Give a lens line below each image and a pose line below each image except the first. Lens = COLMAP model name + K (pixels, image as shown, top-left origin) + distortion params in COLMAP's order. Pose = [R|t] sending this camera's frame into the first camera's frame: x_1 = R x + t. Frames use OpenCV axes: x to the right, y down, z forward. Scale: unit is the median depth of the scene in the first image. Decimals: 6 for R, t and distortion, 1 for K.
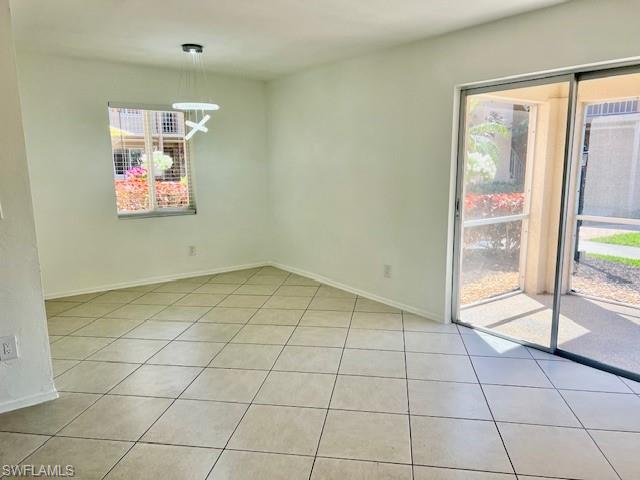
lens RADIAL K [[480.7, 0, 322.9], [0, 480.7, 240.9], [0, 0, 1]] dist [-0.000995, -0.013213]
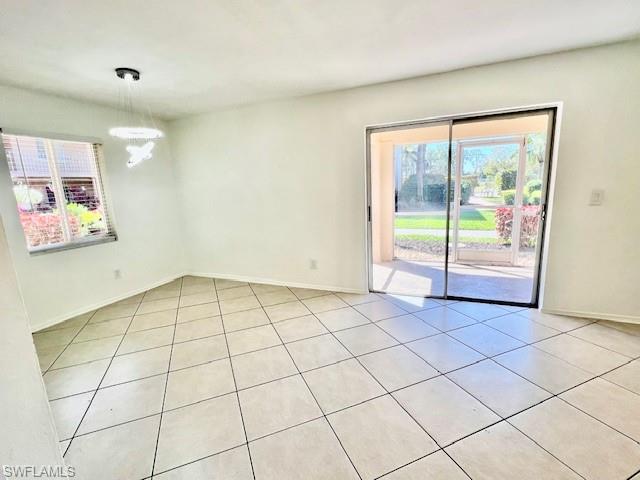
lens RADIAL K [[298.0, 0, 323.8], [0, 298.0, 239.3], [0, 0, 1]] dist [-0.018985, -0.000254]
pose [[0.860146, -0.122416, 0.495139, -0.244001], [0.120453, 0.992065, 0.036026, -0.033036], [-0.495621, 0.028654, 0.868066, 0.261681]]
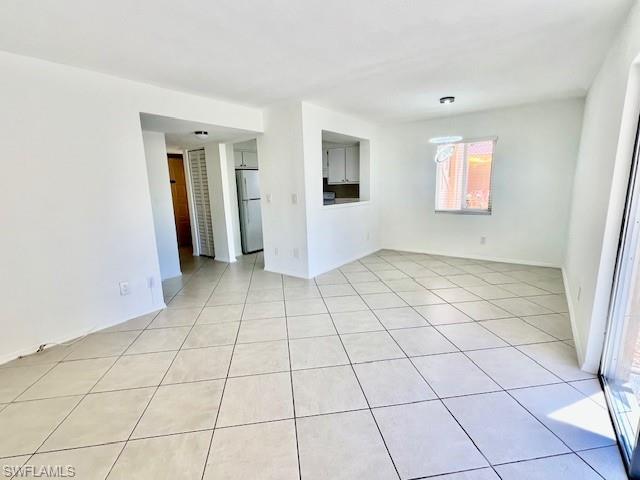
lens RADIAL K [[298.0, 0, 323.0], [0, 298.0, 238.8], [0, 0, 1]] dist [-0.018985, -0.000254]
pose [[0.305410, 0.170725, -0.936791, 0.495246], [-0.130626, 0.982007, 0.136379, -0.052045], [0.943219, 0.080718, 0.322216, 0.357181]]
